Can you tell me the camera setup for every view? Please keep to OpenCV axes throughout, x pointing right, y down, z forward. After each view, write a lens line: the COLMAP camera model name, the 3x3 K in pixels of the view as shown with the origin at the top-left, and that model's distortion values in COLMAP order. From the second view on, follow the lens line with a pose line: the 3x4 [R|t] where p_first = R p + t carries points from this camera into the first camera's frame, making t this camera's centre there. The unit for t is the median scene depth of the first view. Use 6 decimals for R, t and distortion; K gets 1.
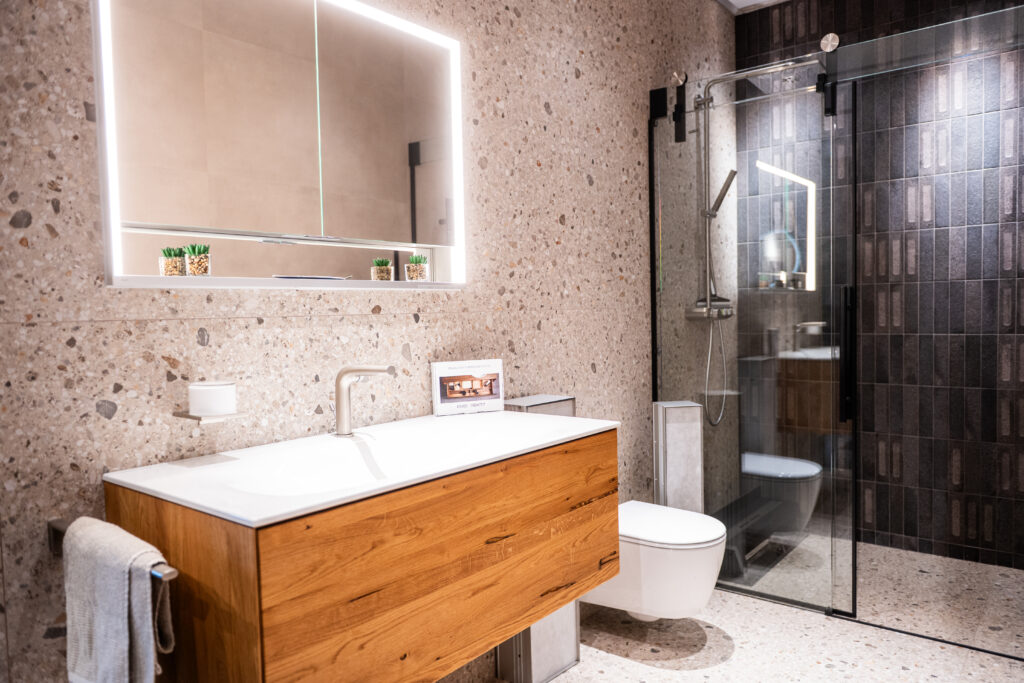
lens RADIAL K [[718.8, 0, 521.6], [0, 718.8, 340.4], [0, 0, 1]] dist [0.002110, 0.001565]
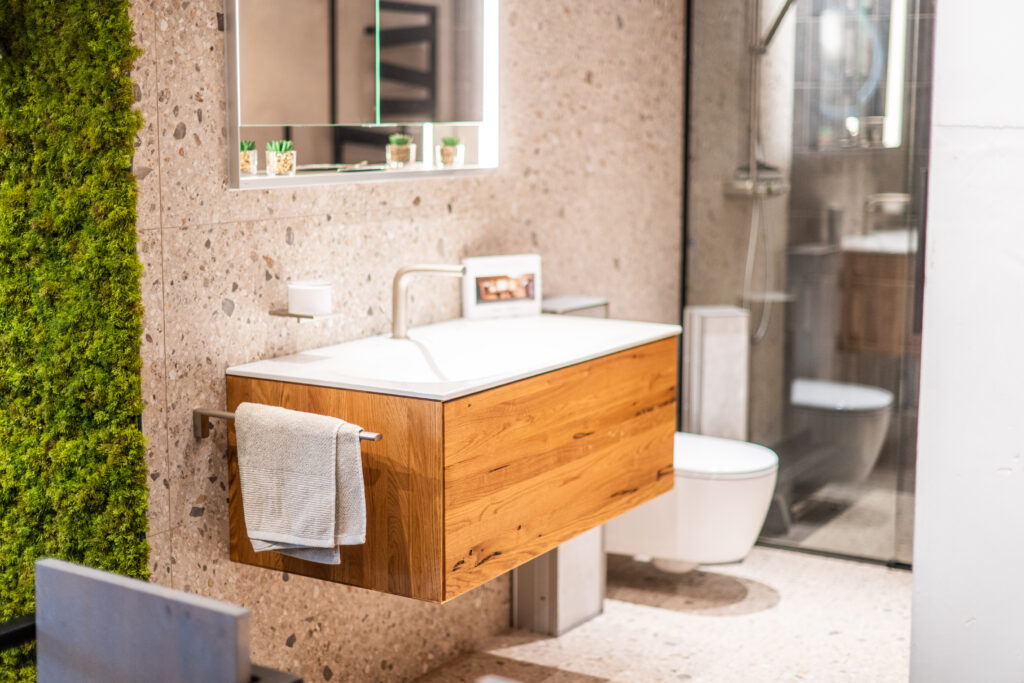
lens RADIAL K [[1507.6, 0, 509.4], [0, 1507.6, 312.3], [0, 0, 1]] dist [0.014156, 0.015924]
pose [[0.991274, 0.009396, 0.131486, -0.342288], [-0.020647, 0.996212, 0.084466, -0.067426], [-0.130194, -0.086443, 0.987713, -0.908377]]
